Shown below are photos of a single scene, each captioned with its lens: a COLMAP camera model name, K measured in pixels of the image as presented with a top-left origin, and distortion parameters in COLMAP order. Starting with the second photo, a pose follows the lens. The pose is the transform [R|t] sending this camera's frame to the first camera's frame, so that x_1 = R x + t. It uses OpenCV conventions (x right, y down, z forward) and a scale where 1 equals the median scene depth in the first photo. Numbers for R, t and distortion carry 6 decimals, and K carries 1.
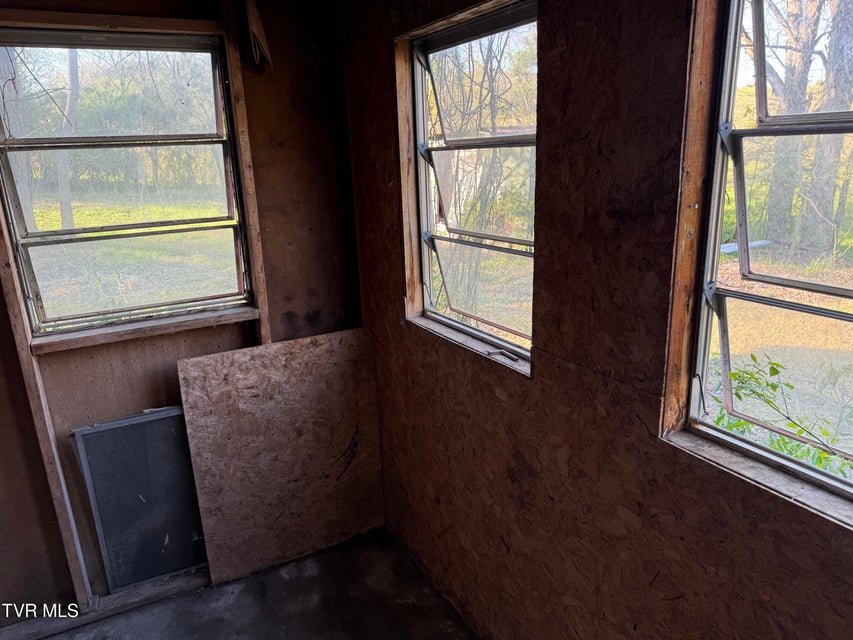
lens RADIAL K [[605.5, 0, 426.6], [0, 605.5, 323.7], [0, 0, 1]] dist [0.066853, -0.056040]
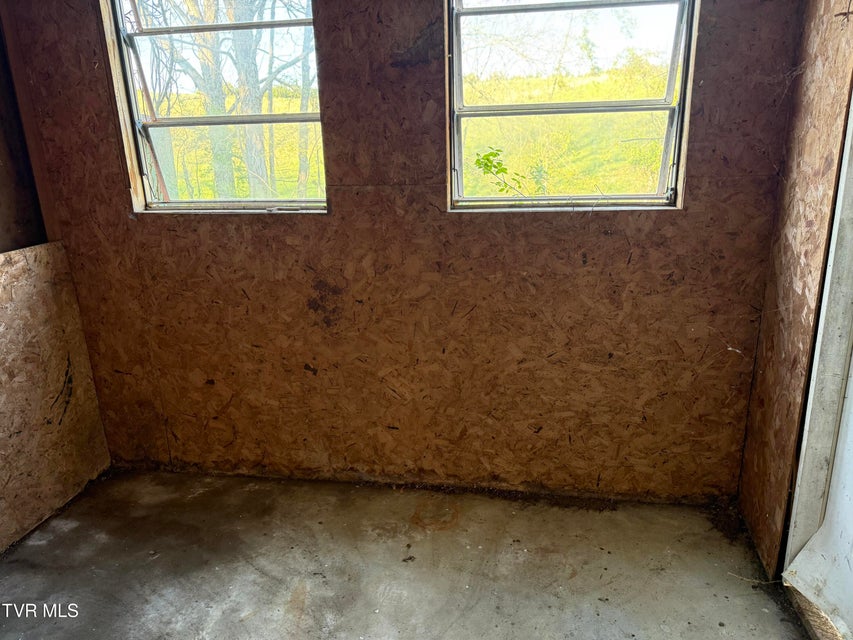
lens RADIAL K [[605.5, 0, 429.6], [0, 605.5, 322.3], [0, 0, 1]] dist [0.066853, -0.056040]
pose [[0.626729, -0.215466, 0.748856, -0.562515], [0.223859, 0.970286, 0.091826, 0.195331], [-0.746390, 0.110089, 0.656340, 0.019029]]
